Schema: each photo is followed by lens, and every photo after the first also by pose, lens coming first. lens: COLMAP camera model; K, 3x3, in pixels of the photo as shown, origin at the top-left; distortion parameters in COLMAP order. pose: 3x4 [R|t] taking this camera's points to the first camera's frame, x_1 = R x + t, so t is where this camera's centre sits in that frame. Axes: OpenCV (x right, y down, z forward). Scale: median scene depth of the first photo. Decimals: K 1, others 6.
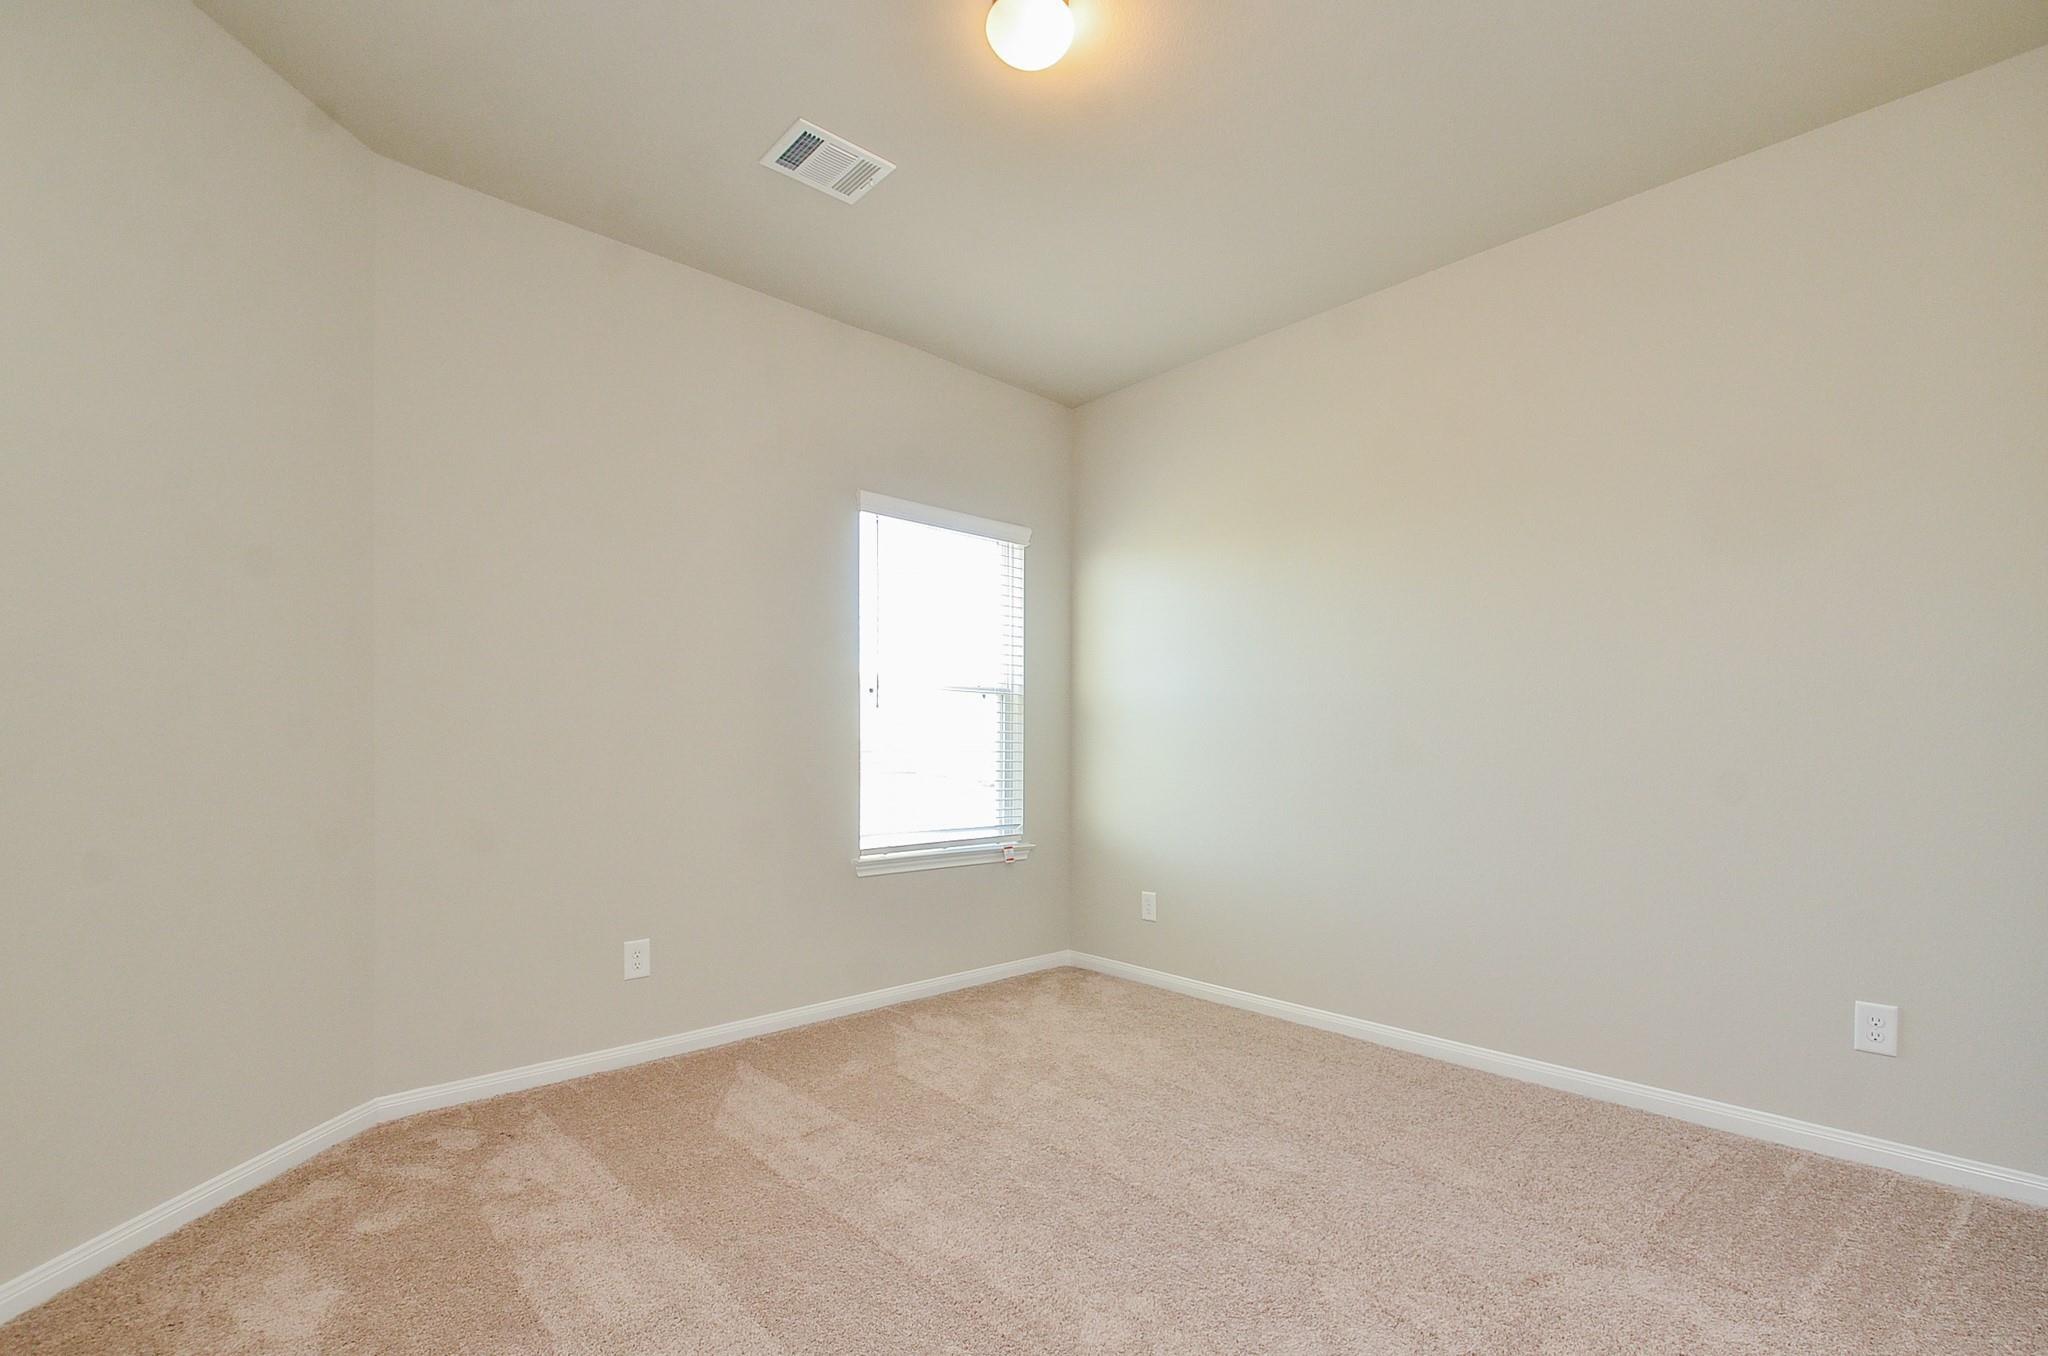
lens RADIAL K [[895.0, 0, 1022.8], [0, 895.0, 739.2], [0, 0, 1]] dist [0.027417, -0.027094]
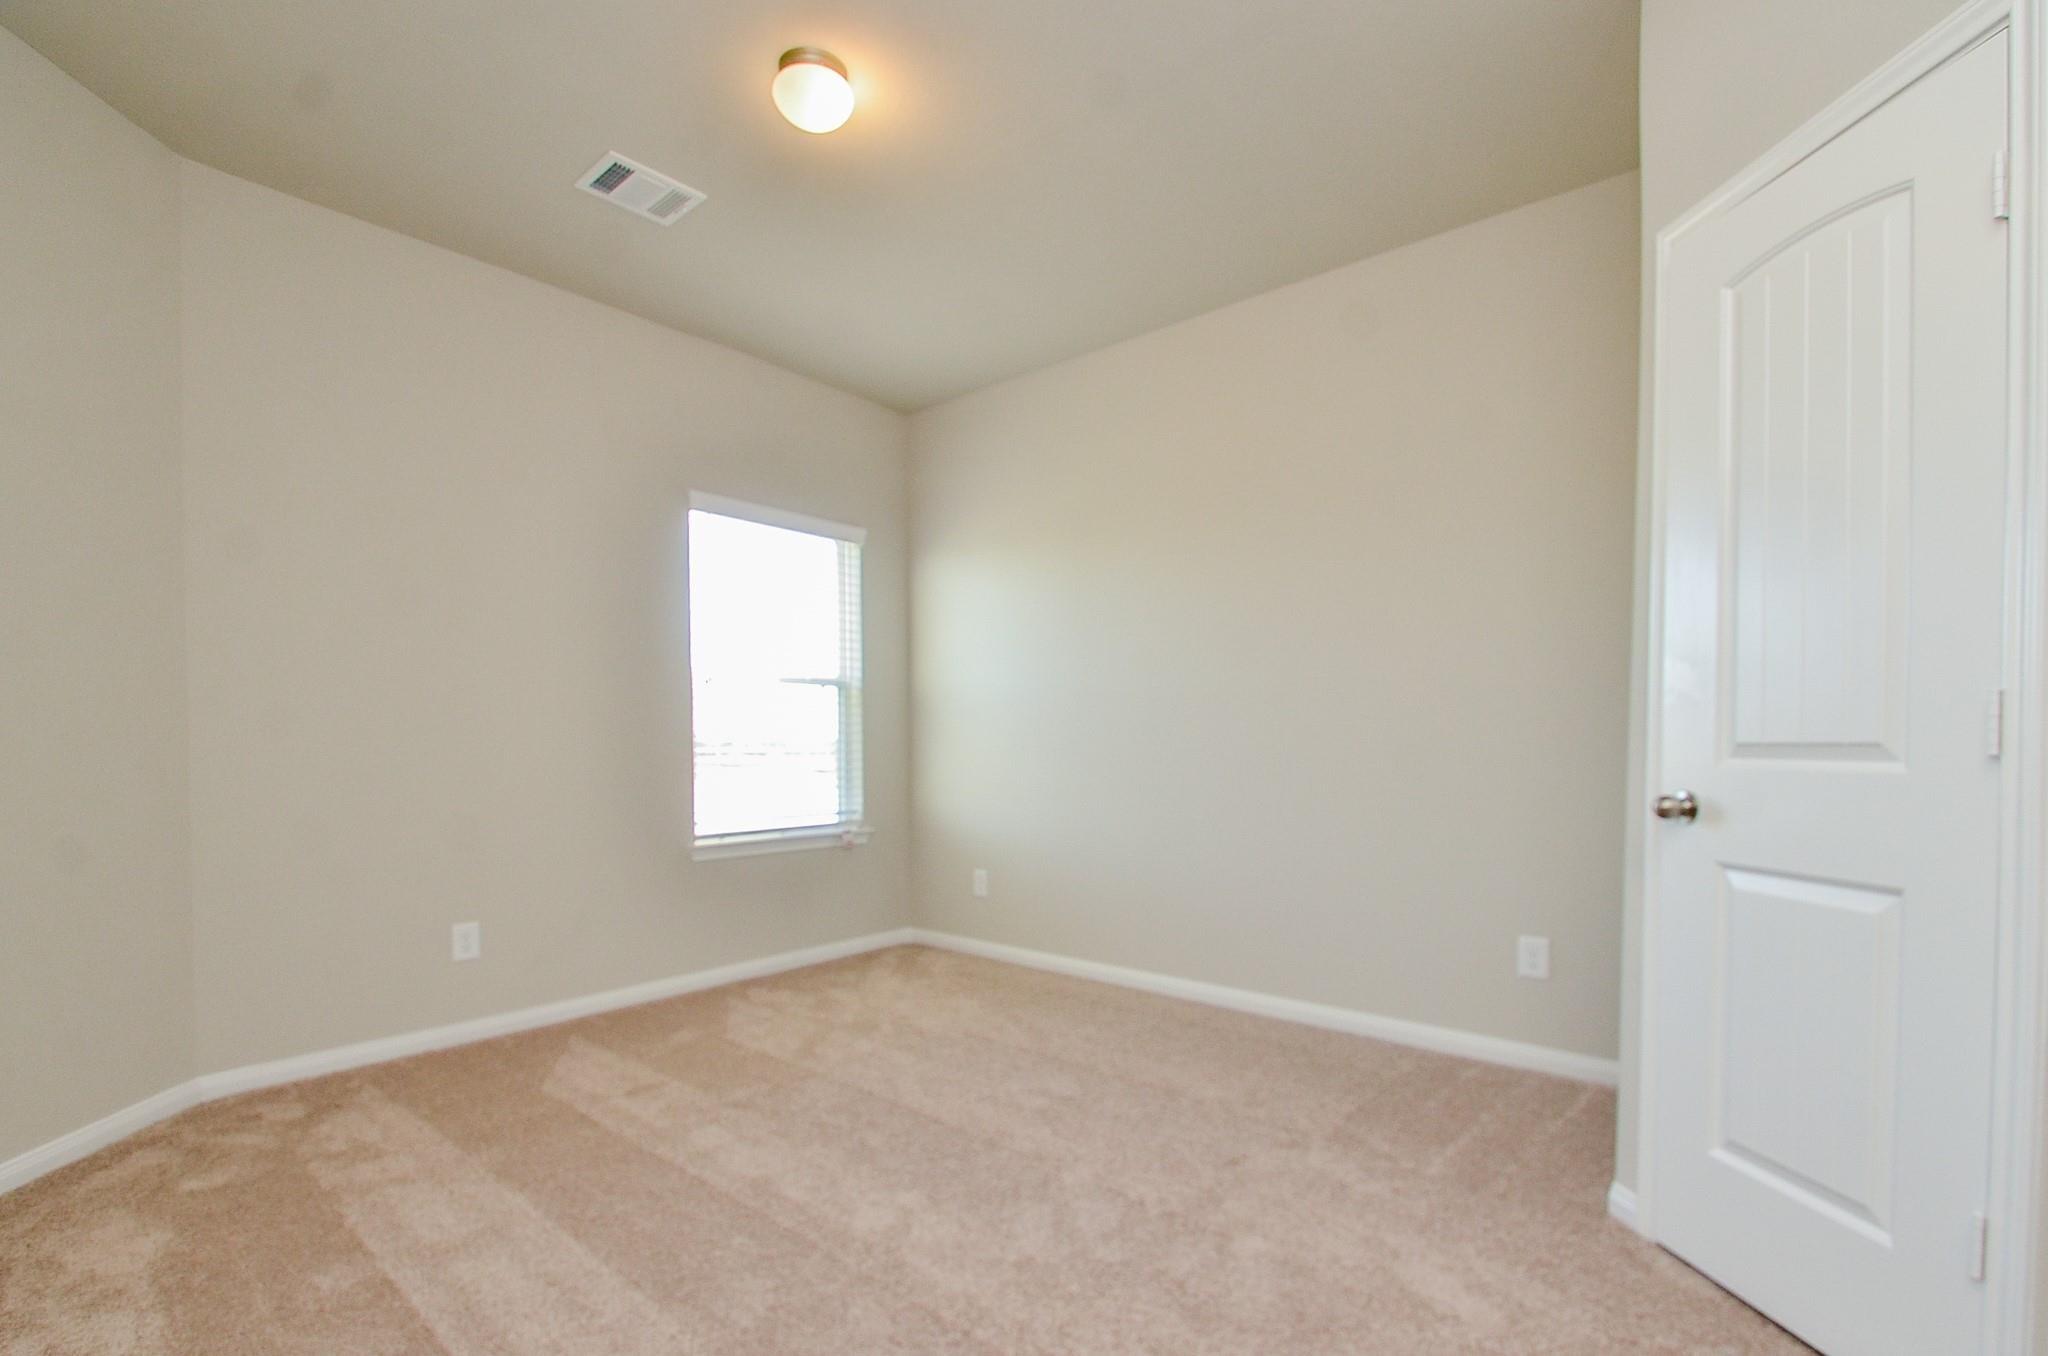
lens RADIAL K [[907.0, 0, 1033.4], [0, 907.0, 752.3], [0, 0, 1]] dist [-0.000185, -0.010908]
pose [[0.990862, -0.008042, 0.134639, 0.099092], [0.005044, 0.999732, 0.022597, 0.006609], [-0.134785, -0.021711, 0.990637, -0.144439]]
